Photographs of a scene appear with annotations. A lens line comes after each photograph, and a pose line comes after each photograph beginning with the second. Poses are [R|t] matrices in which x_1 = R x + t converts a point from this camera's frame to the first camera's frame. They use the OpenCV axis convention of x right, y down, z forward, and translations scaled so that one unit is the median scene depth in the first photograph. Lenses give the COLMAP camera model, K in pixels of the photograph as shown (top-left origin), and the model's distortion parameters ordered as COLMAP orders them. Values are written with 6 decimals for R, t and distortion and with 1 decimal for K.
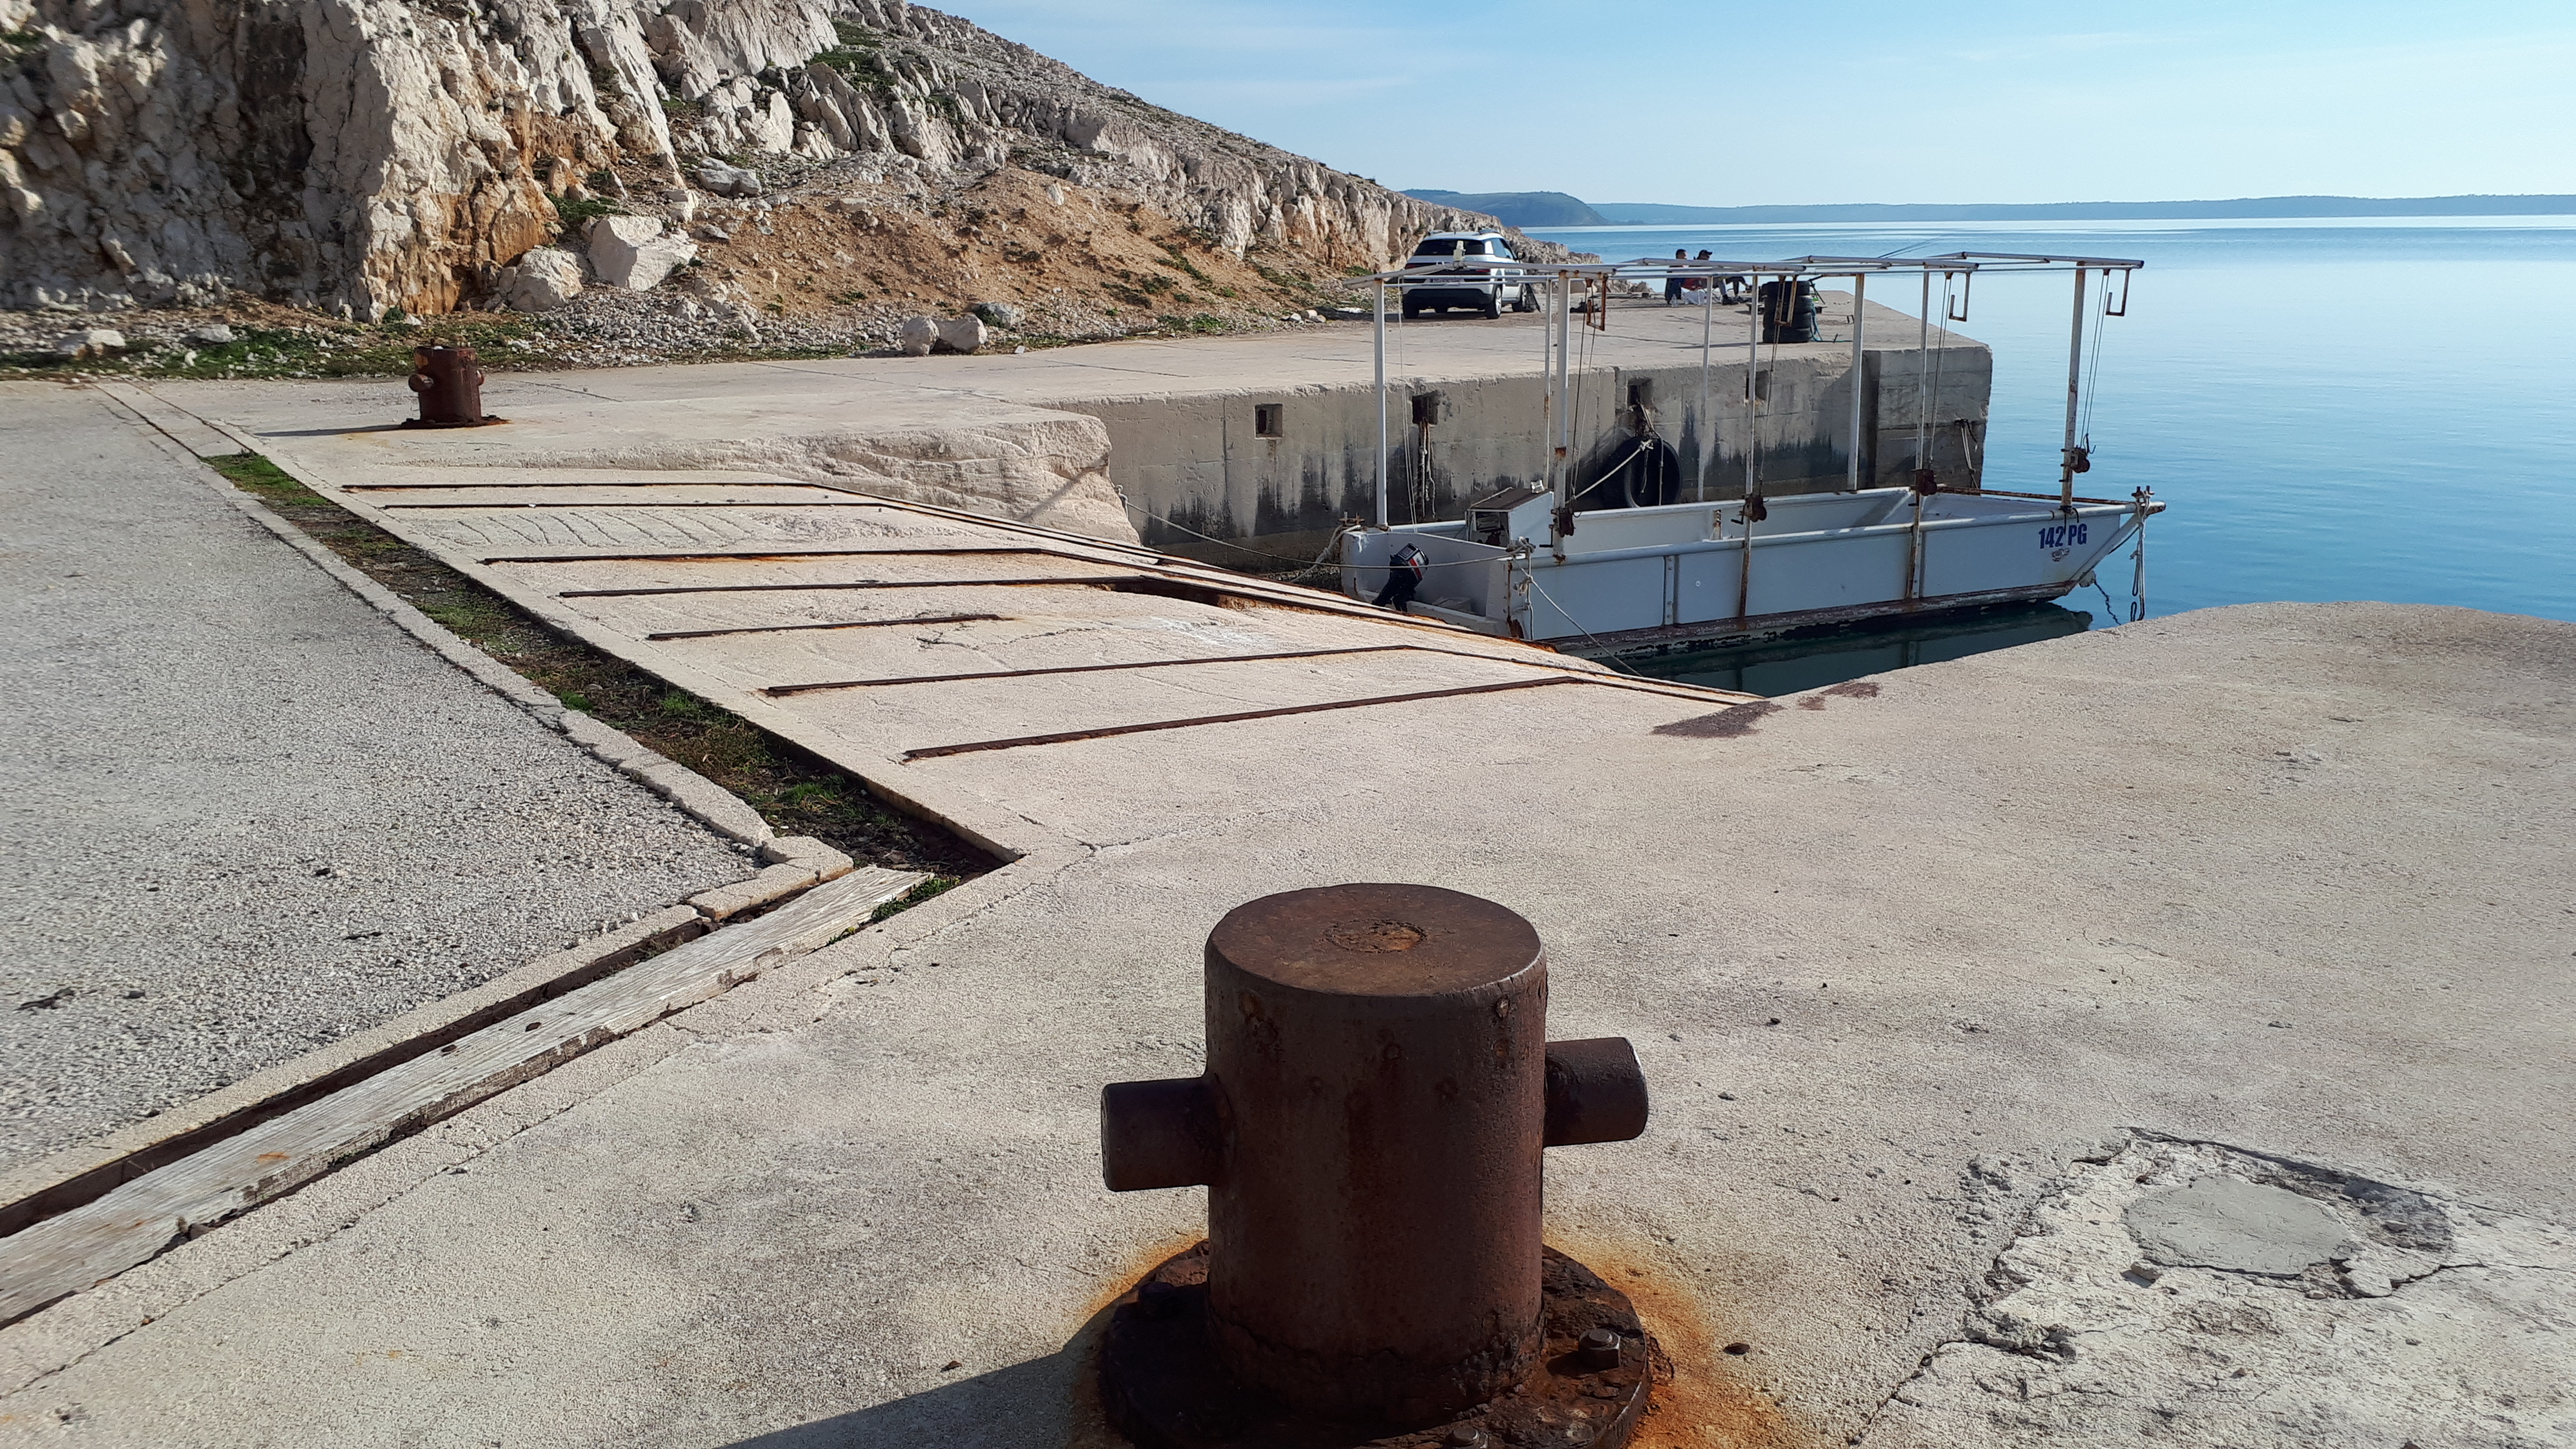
lens RADIAL K [[2040.6, 0, 1288.0], [0, 2040.6, 724.5], [0, 0, 1]] dist [0.008427, -0.026602]
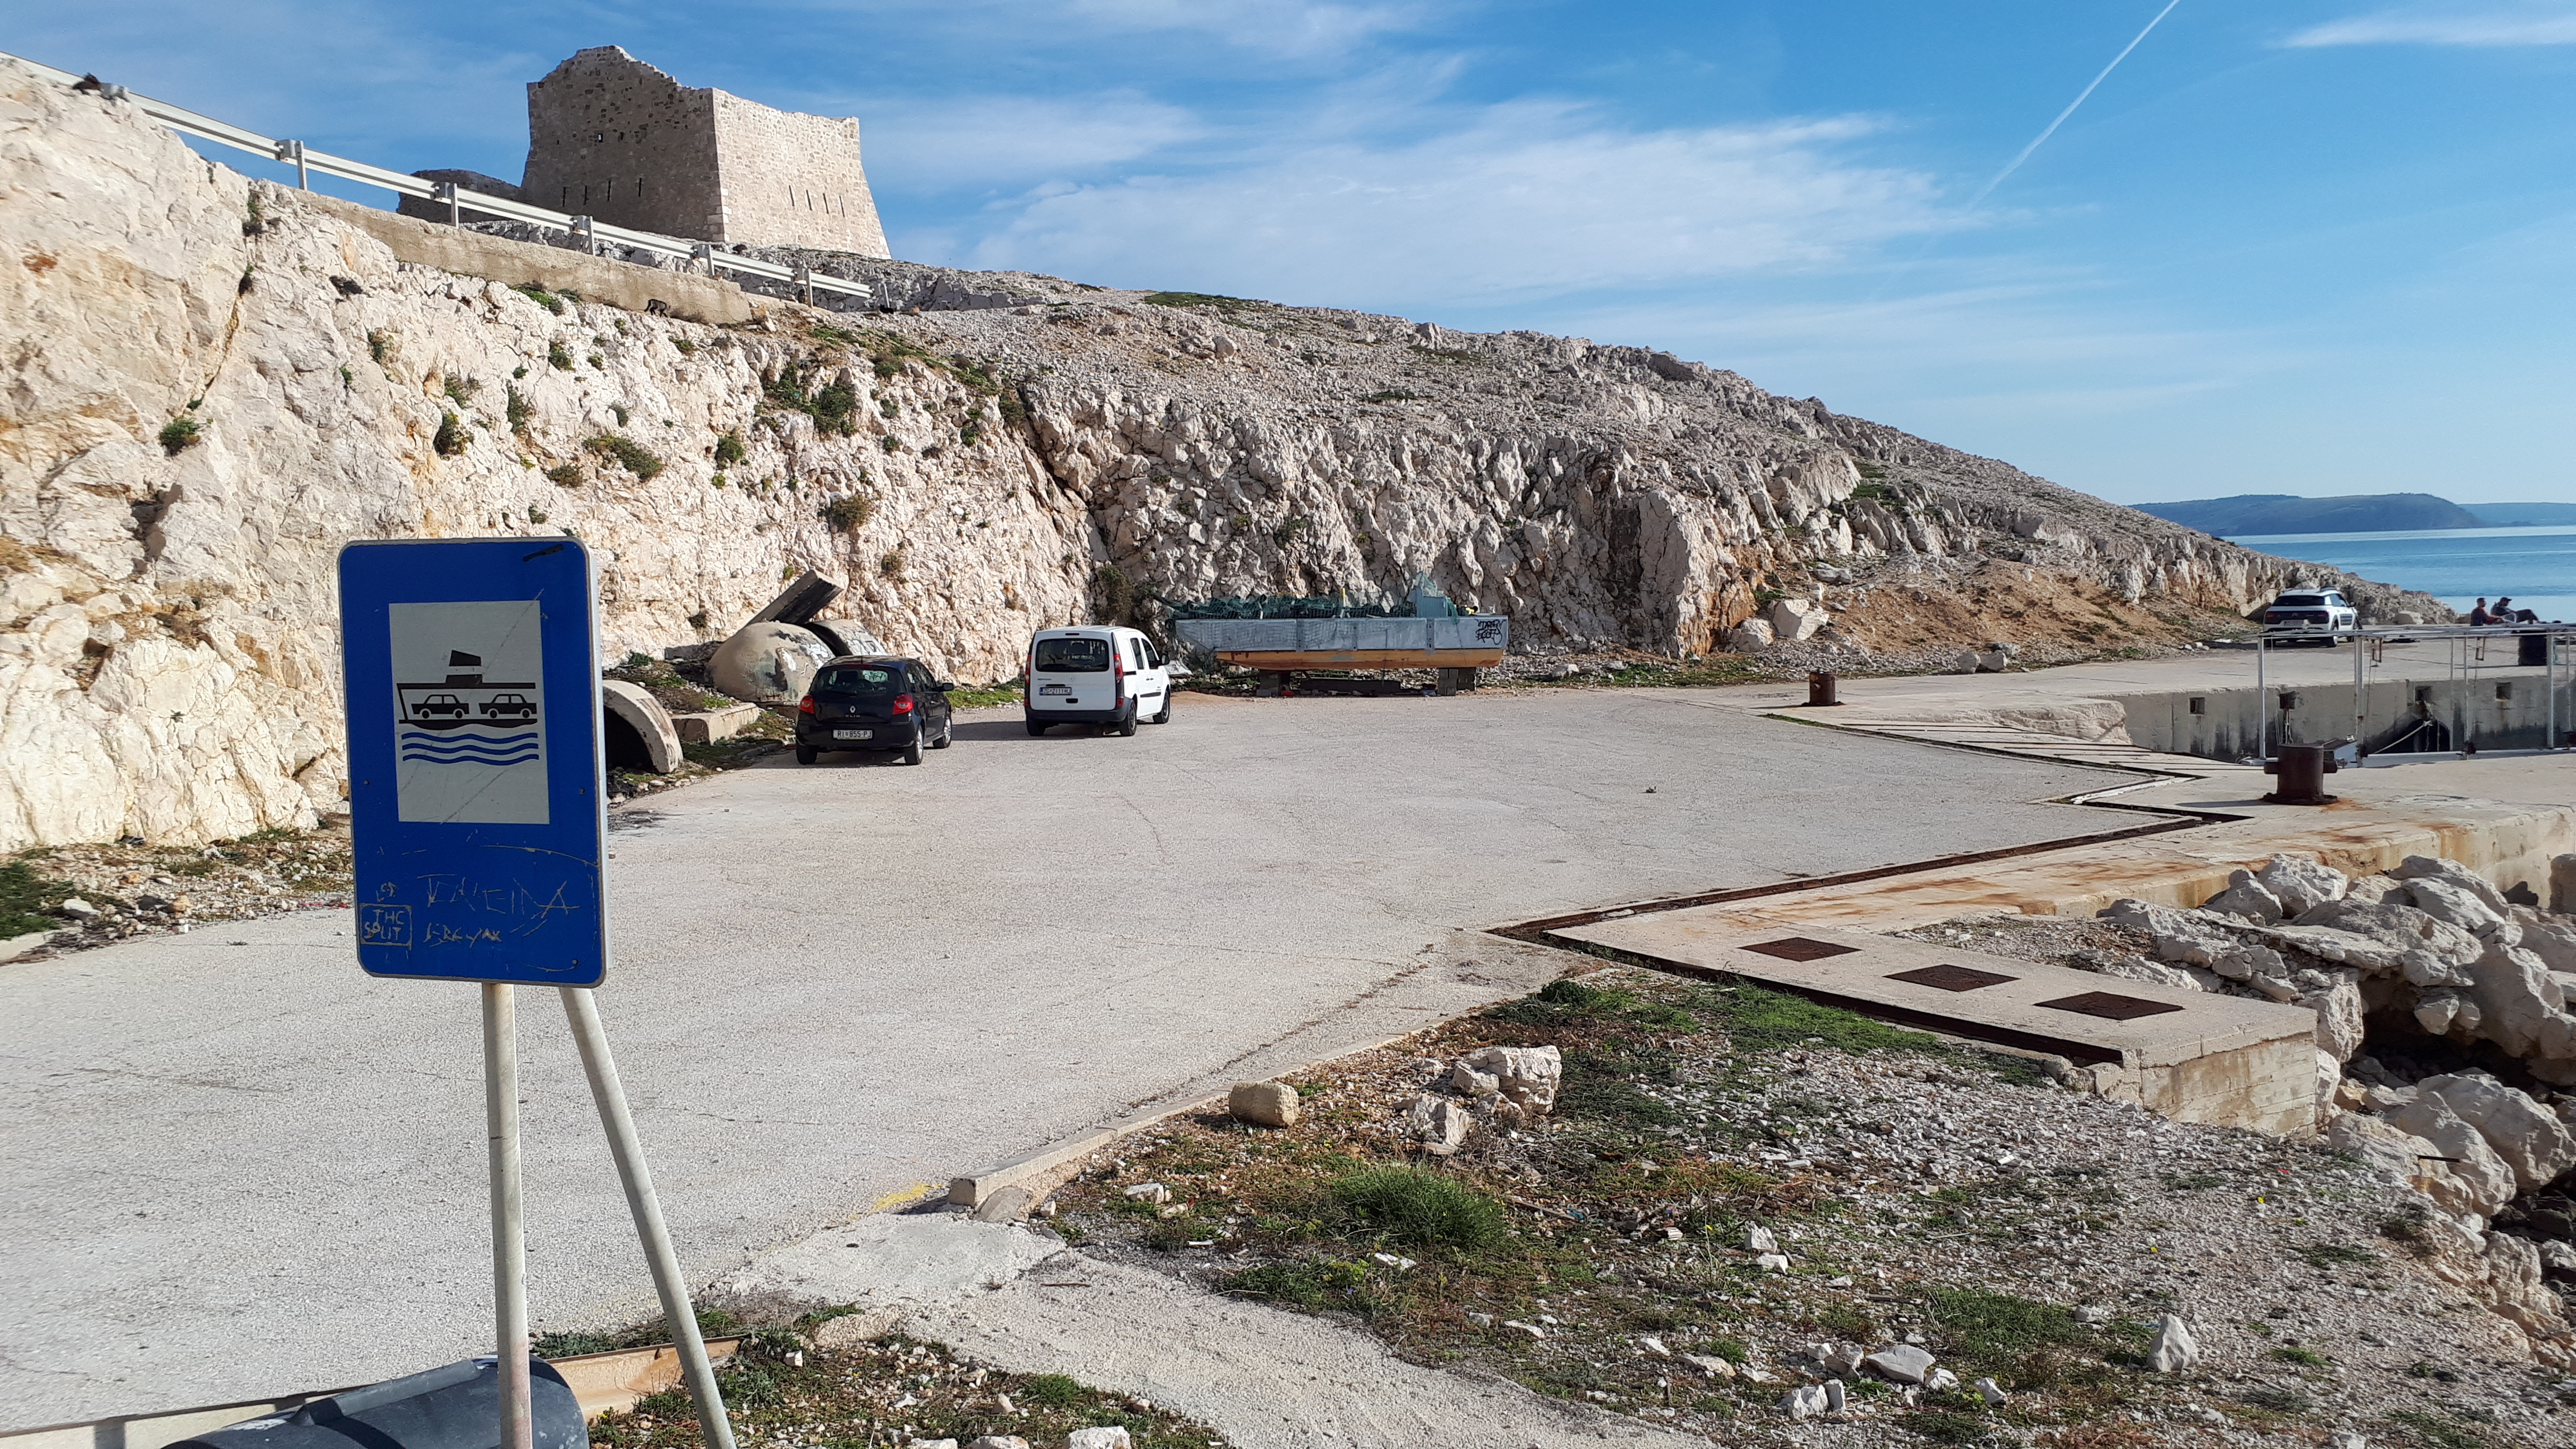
lens RADIAL K [[2273.0, 0, 1203.0], [0, 2273.0, 751.7], [0, 0, 1]] dist [0.074895, -0.015465]
pose [[0.935326, 0.006028, -0.353736, -0.089971], [-0.056086, 0.989737, -0.131431, 0.178803], [0.349314, 0.142771, 0.926065, -1.027196]]
